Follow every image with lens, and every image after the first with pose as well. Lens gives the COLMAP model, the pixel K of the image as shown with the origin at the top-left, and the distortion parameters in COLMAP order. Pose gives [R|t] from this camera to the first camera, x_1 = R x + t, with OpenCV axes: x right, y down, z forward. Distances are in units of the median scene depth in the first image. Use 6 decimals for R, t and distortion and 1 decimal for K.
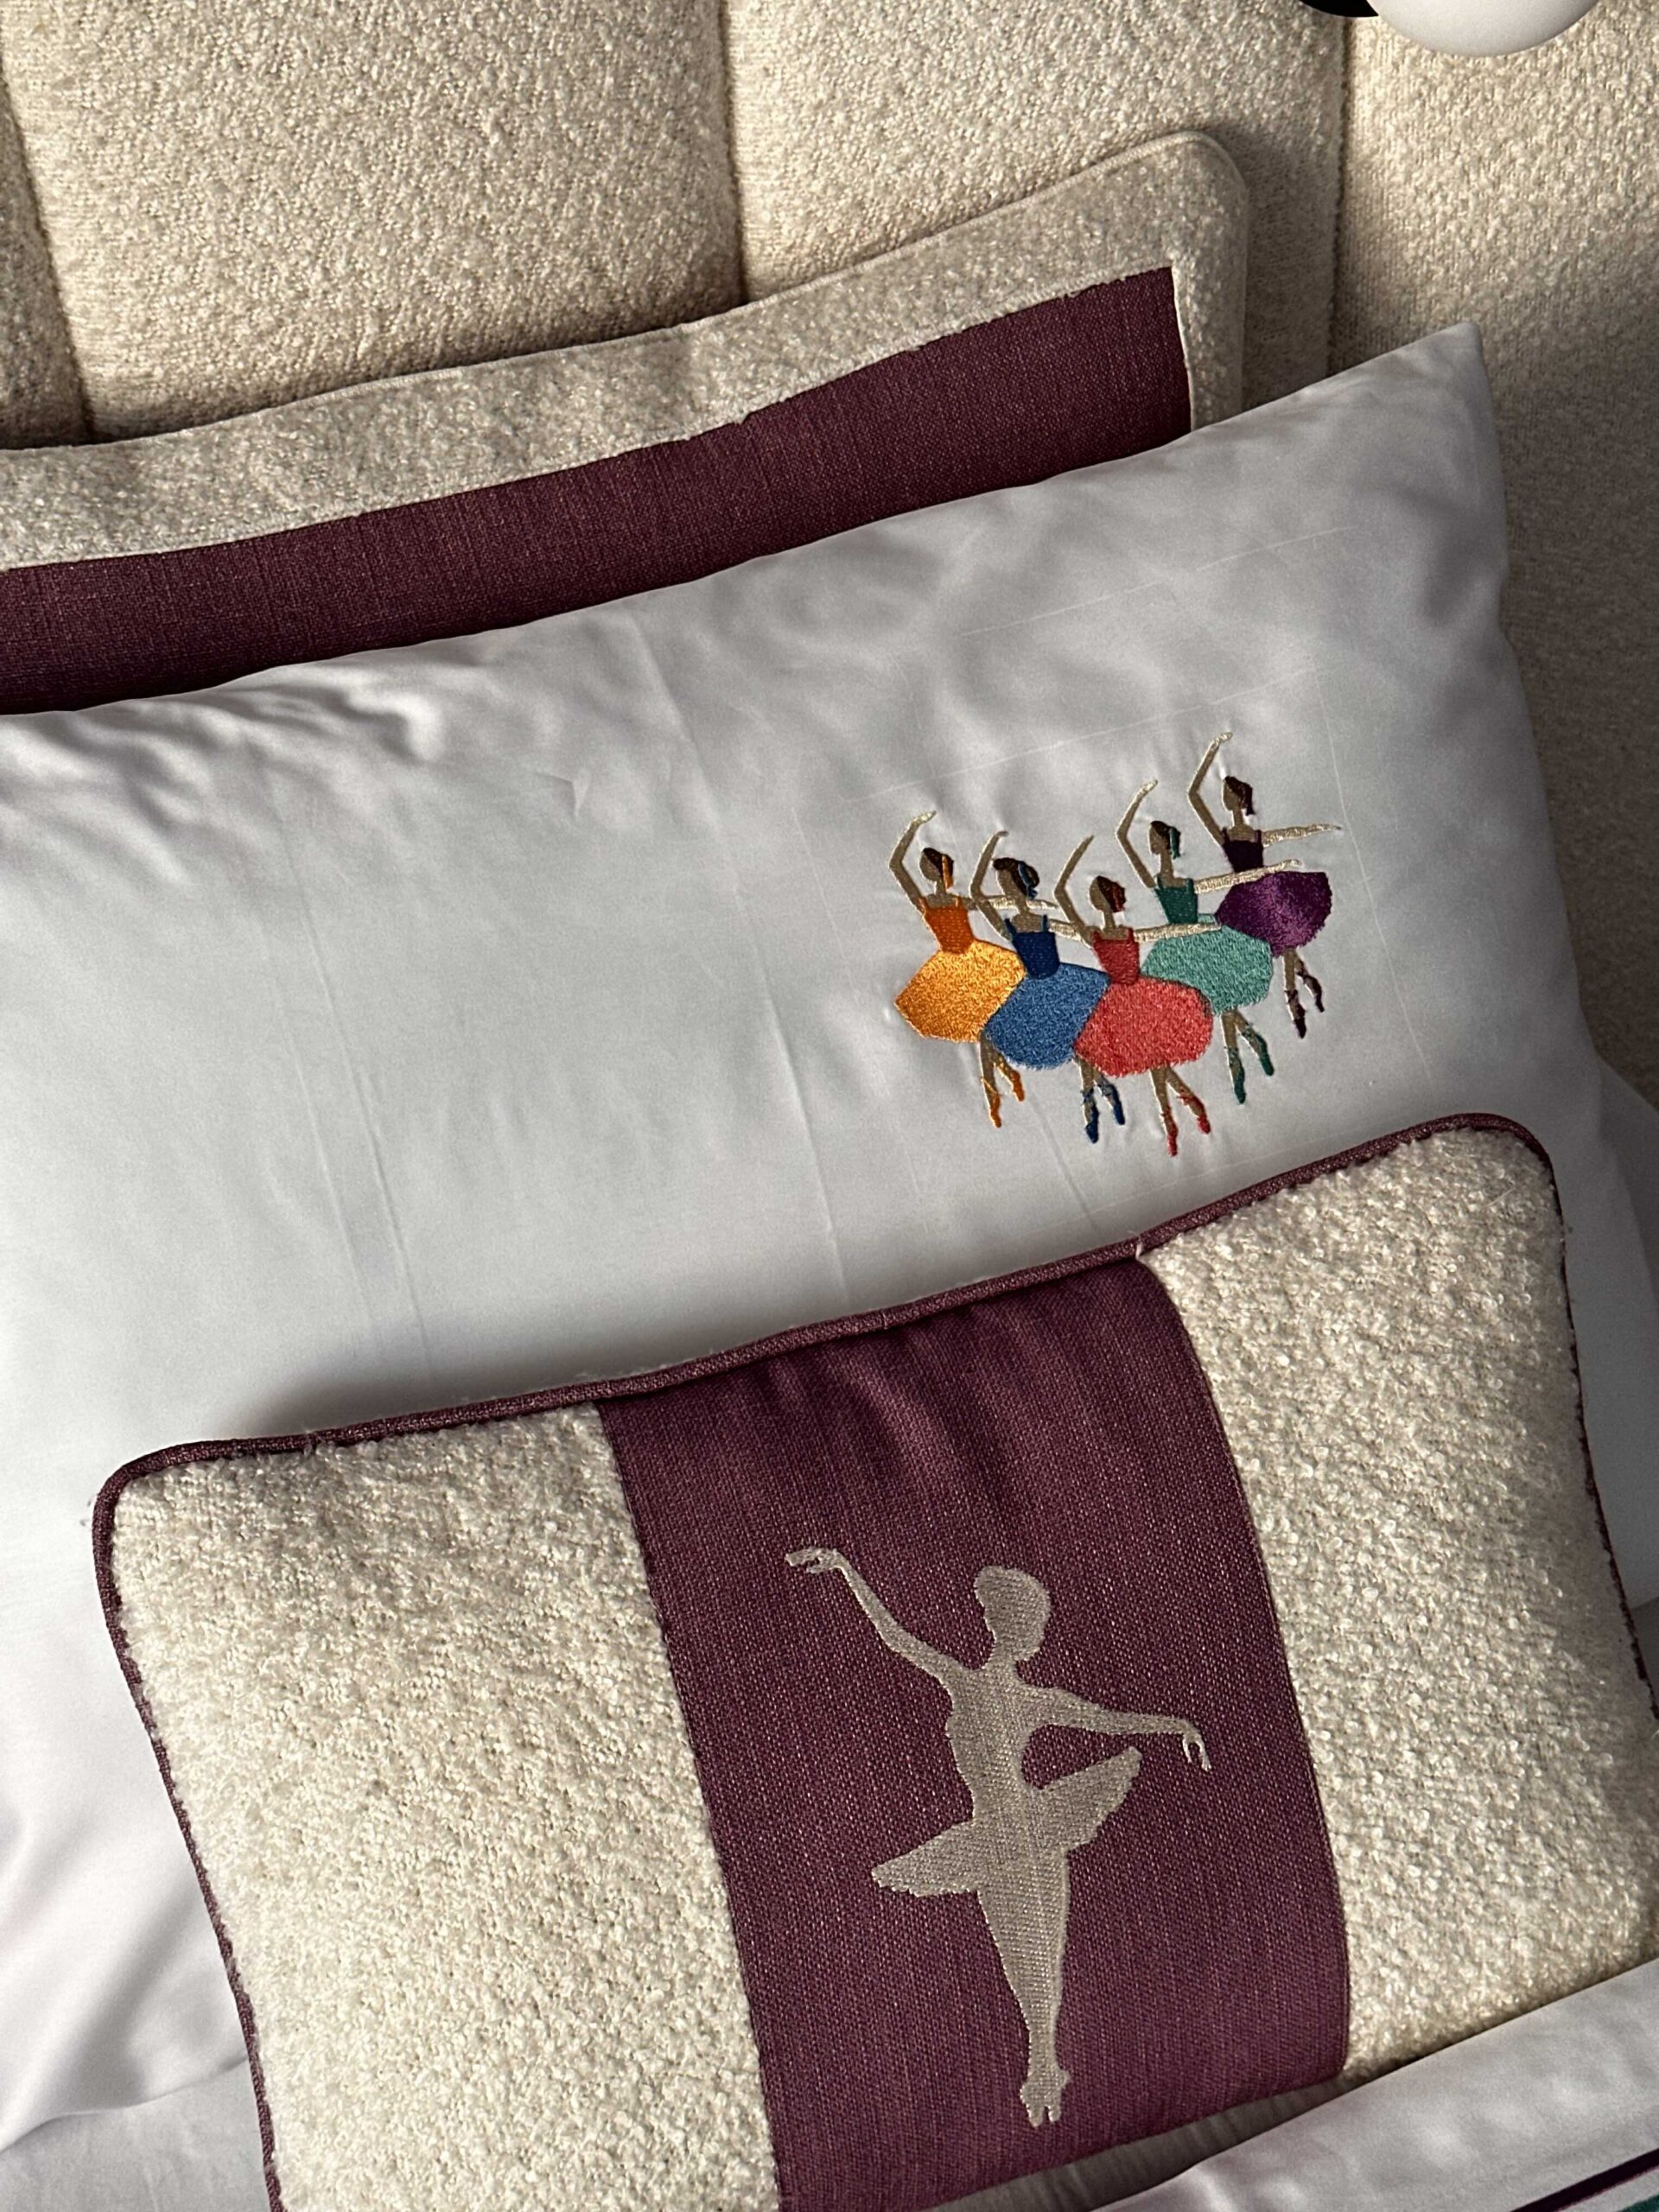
lens RADIAL K [[3117.3, 0, 828.4], [0, 3117.3, 1112.7], [0, 0, 1]] dist [0.184956, -0.415320]
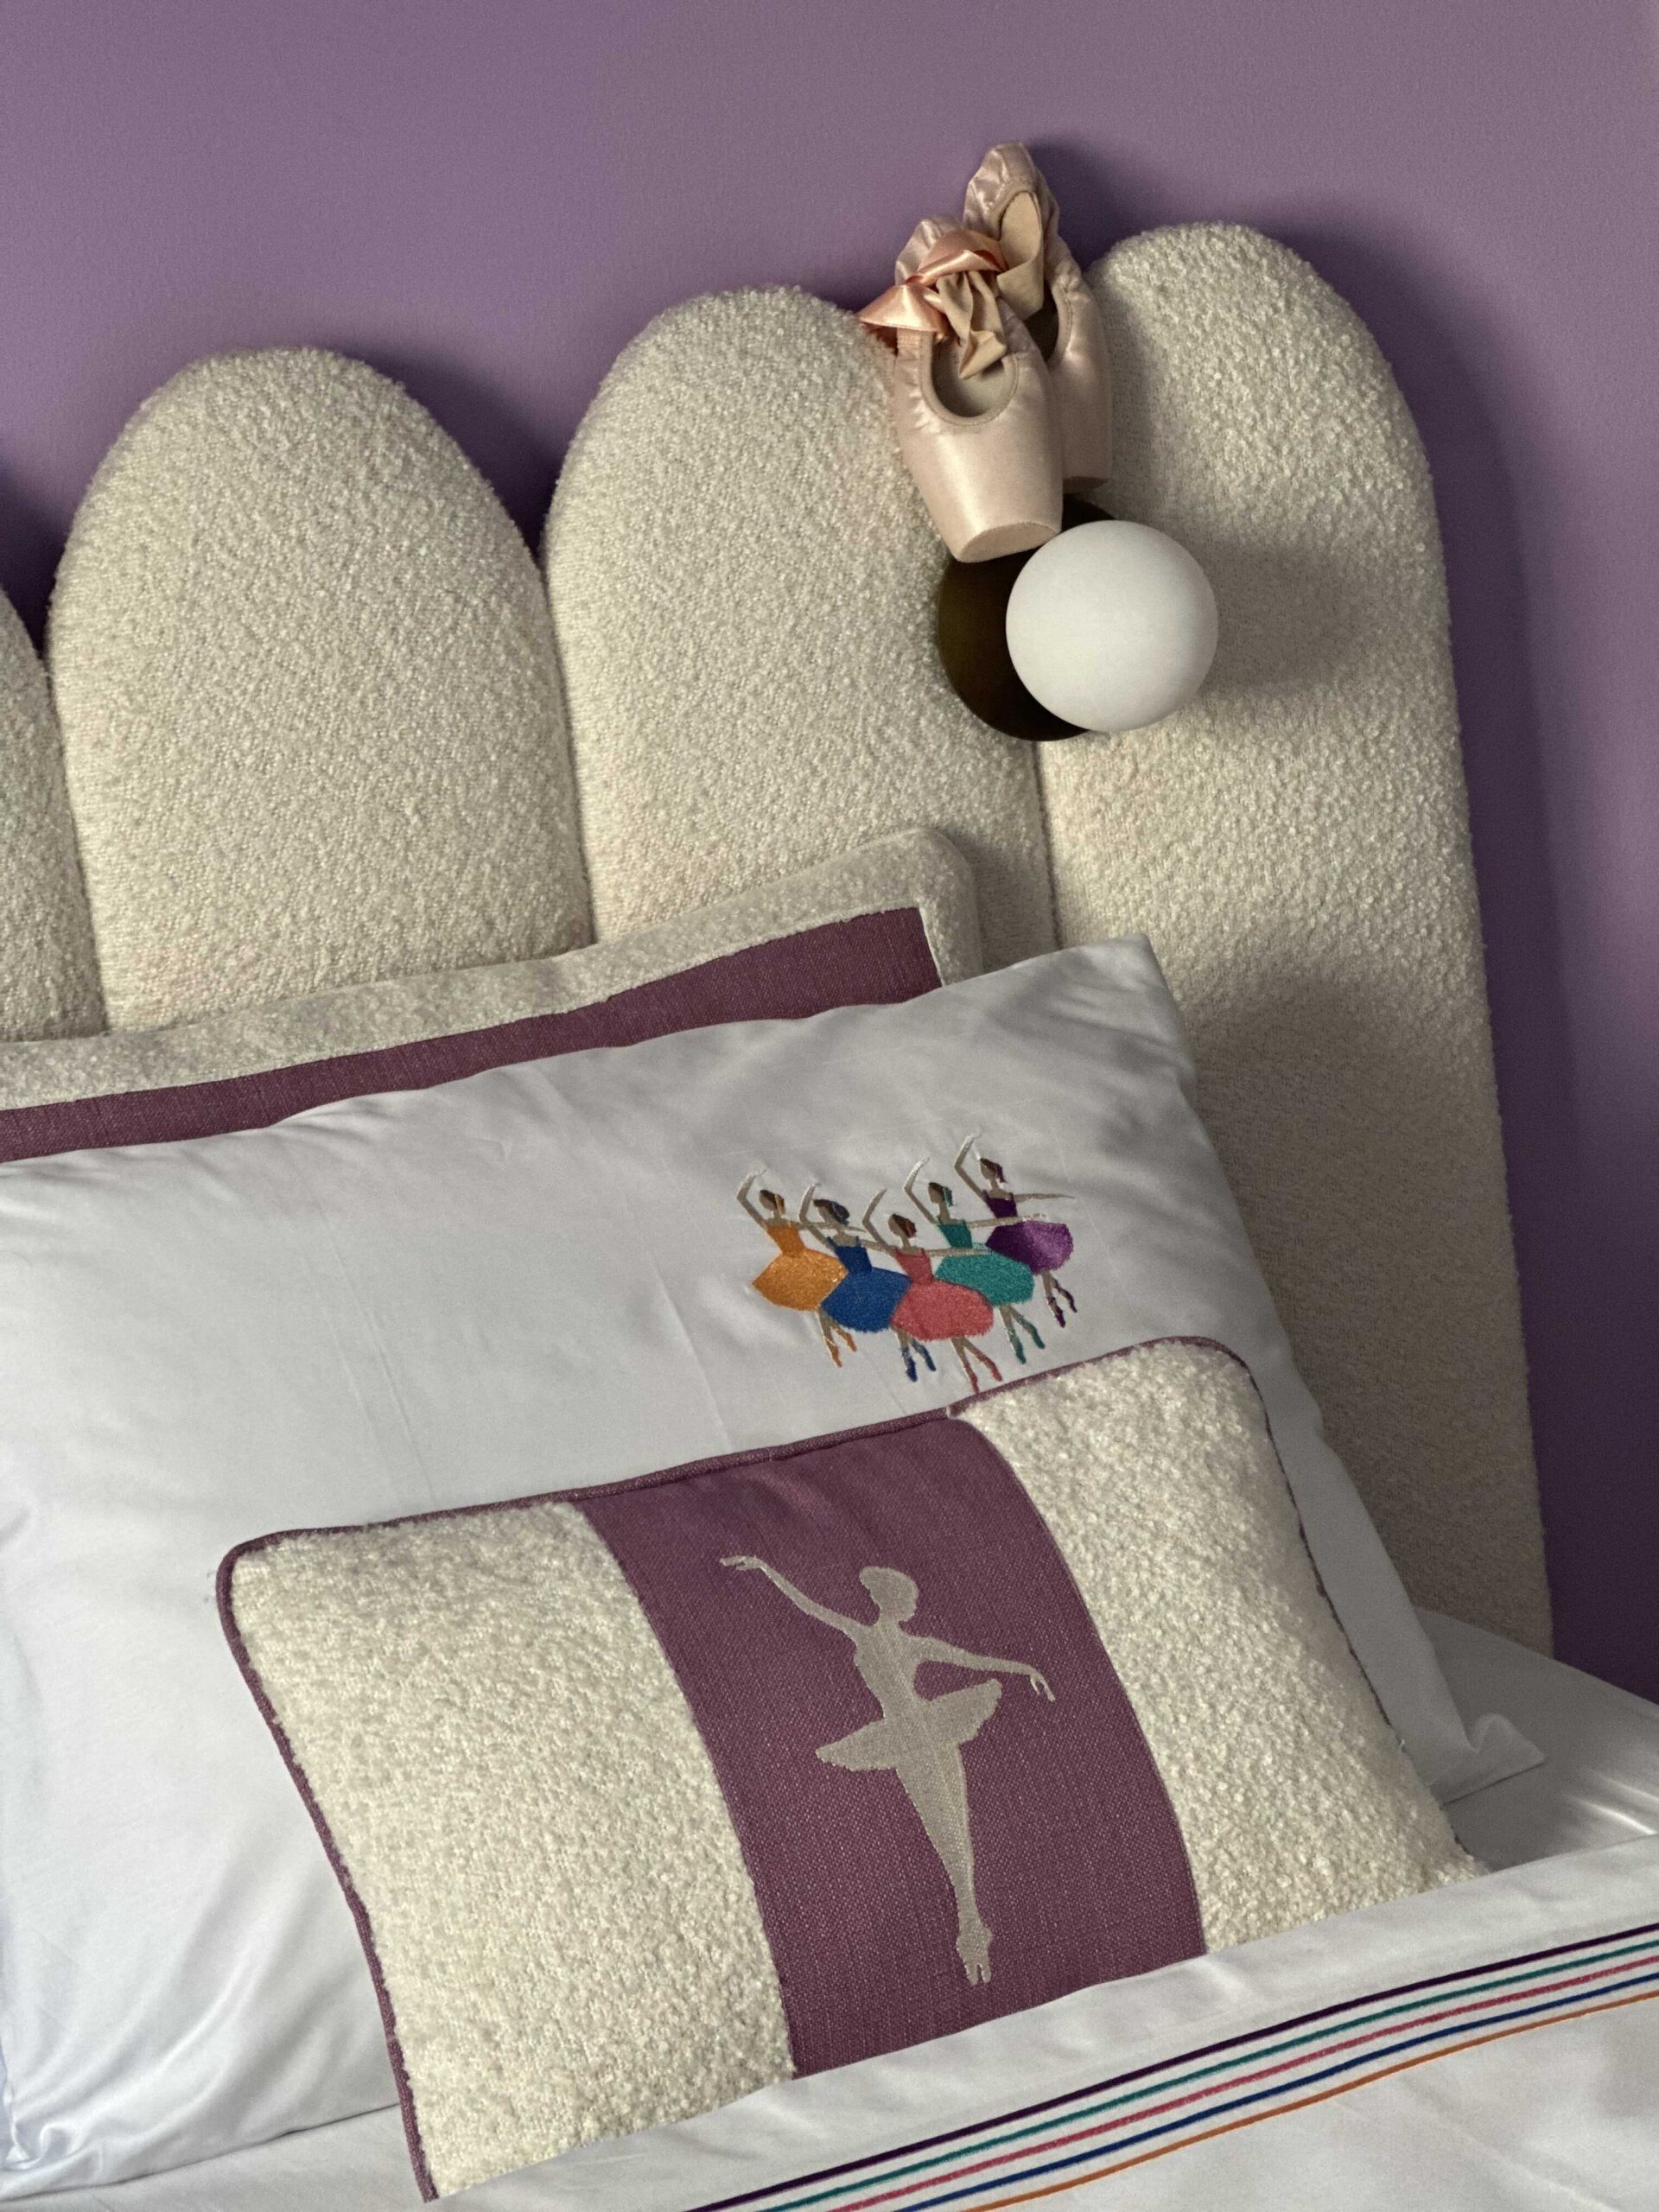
lens RADIAL K [[5013.6, 0, 879.6], [0, 5013.6, 1019.2], [0, 0, 1]] dist [-0.529439, 14.318065]
pose [[0.992847, -0.073905, 0.093767, -0.115710], [0.110118, 0.870324, -0.480011, 0.825715], [-0.046132, 0.486903, 0.872237, -0.845308]]
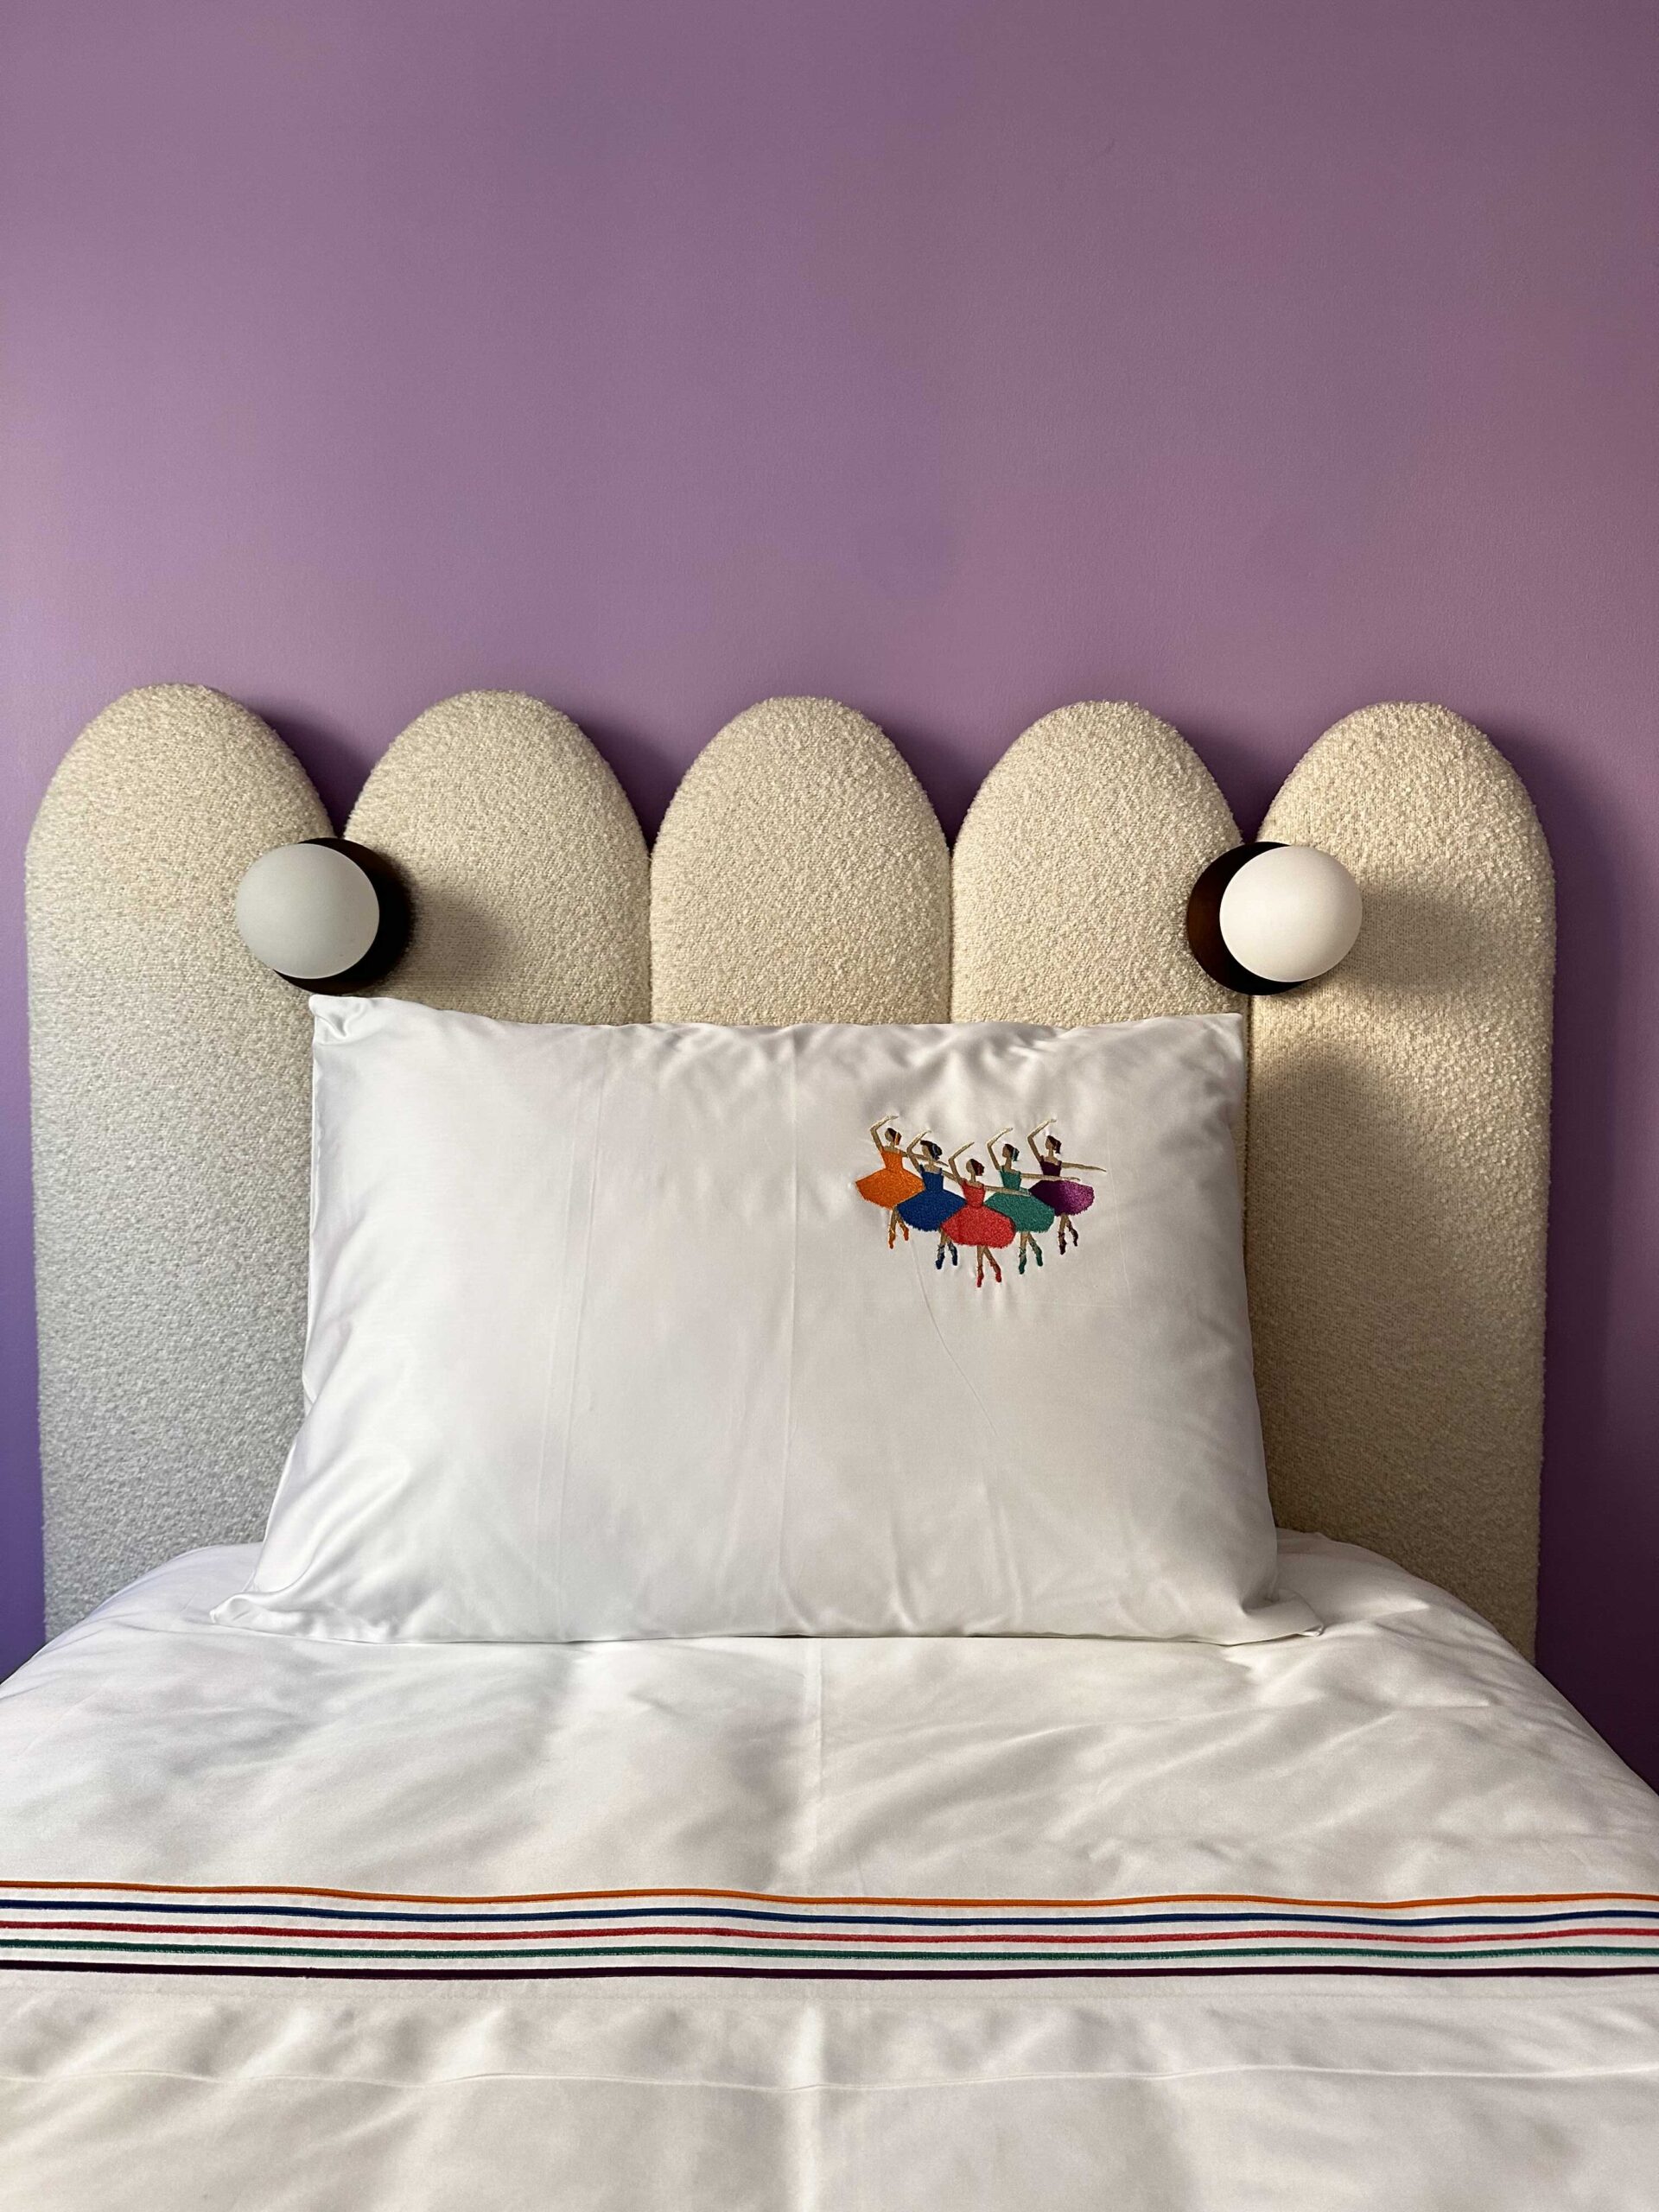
lens RADIAL K [[1529.8, 0, 838.5], [0, 1529.8, 1107.2], [0, 0, 1]] dist [0.180038, -0.412533]
pose [[0.948078, 0.085020, -0.306463, 0.253506], [-0.246301, 0.805900, -0.538388, 0.389469], [0.201205, 0.585916, 0.784996, 0.166941]]
